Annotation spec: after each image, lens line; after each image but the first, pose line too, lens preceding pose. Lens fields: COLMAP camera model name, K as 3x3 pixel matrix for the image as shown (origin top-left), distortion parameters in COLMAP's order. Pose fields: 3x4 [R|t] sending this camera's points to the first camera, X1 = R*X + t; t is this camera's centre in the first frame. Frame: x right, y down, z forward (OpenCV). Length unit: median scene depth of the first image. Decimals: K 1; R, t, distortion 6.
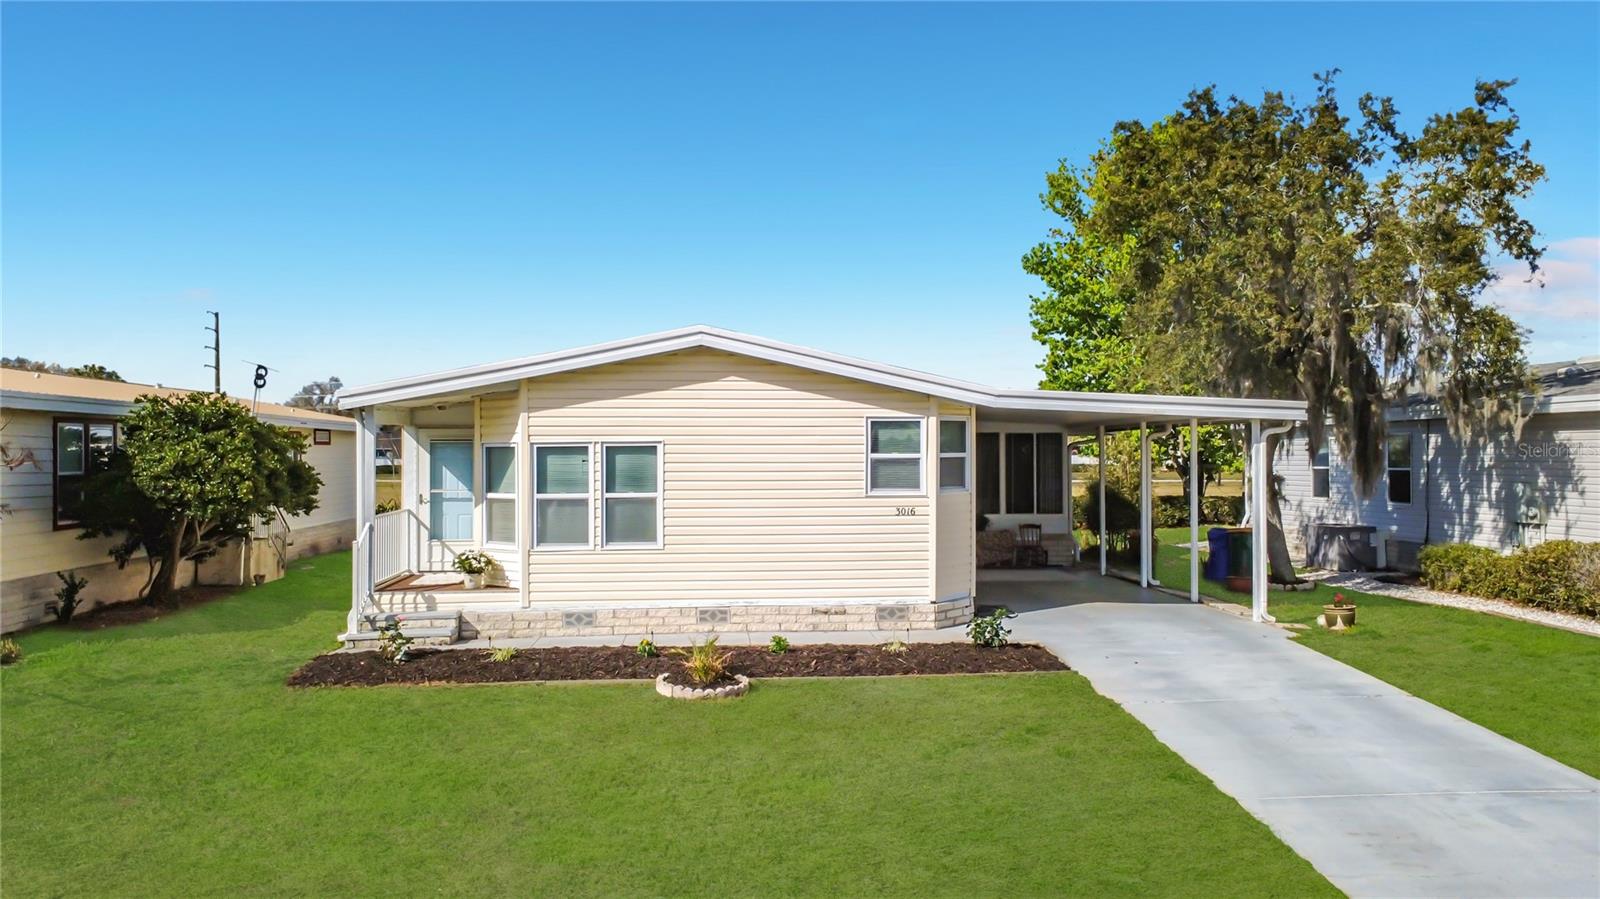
lens RADIAL K [[1167.9, 0, 805.6], [0, 1167.9, 447.3], [0, 0, 1]] dist [-0.007635, -0.002123]
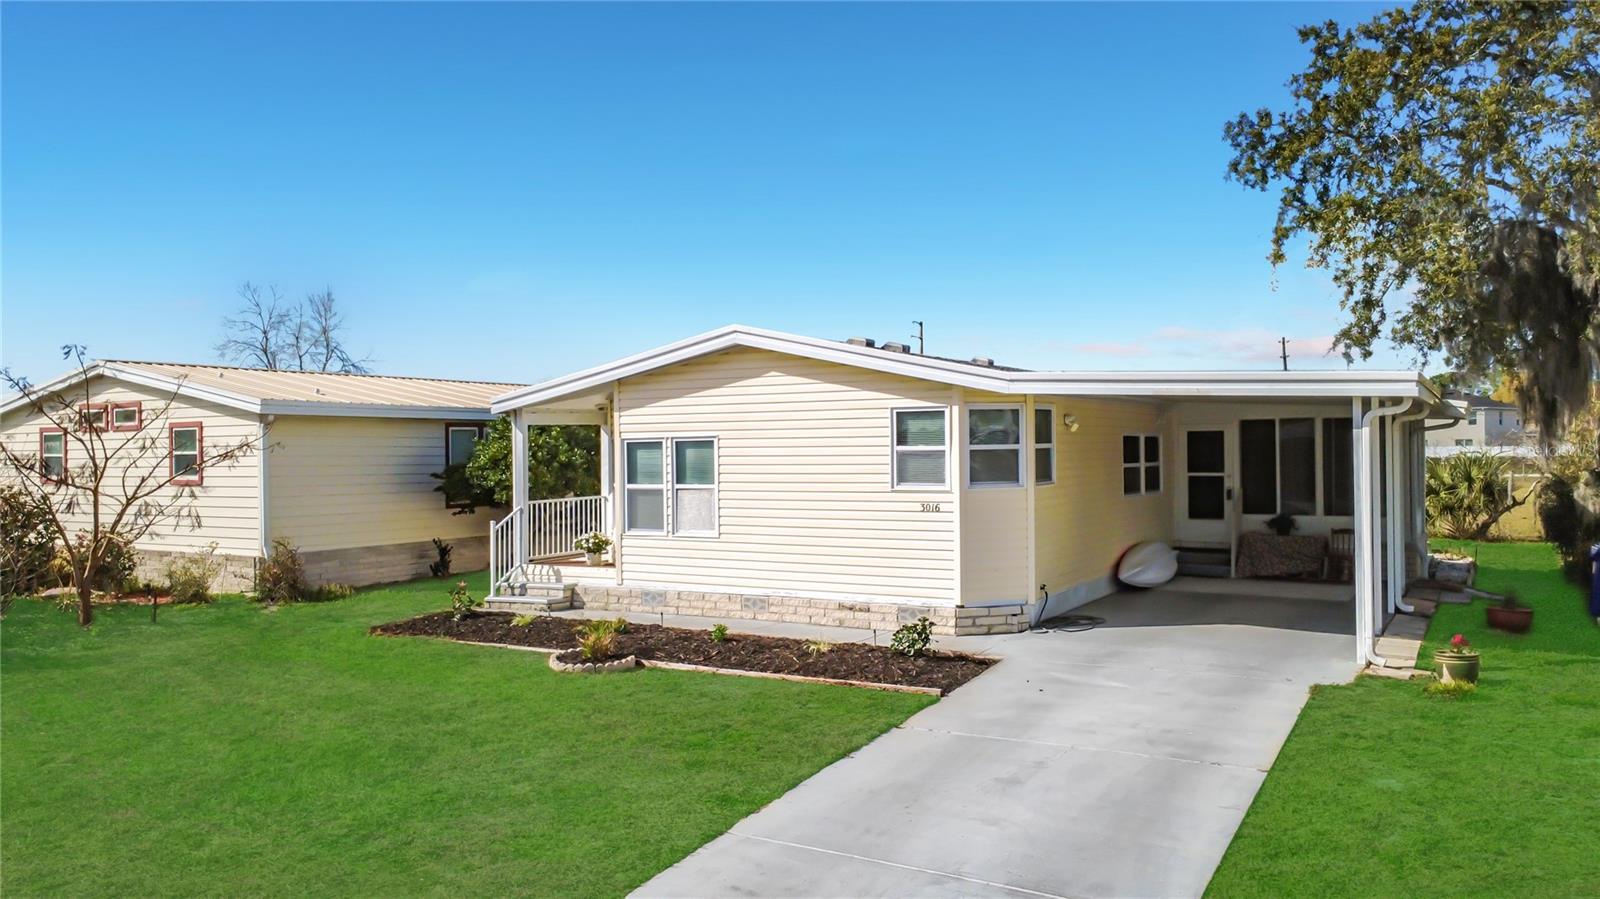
lens RADIAL K [[1167.9, 0, 805.6], [0, 1167.9, 447.3], [0, 0, 1]] dist [-0.007635, -0.002123]
pose [[0.813943, -0.007203, -0.580900, 0.553865], [0.011364, 0.999929, 0.003524, 0.002182], [0.580833, -0.009469, 0.813968, 0.180979]]
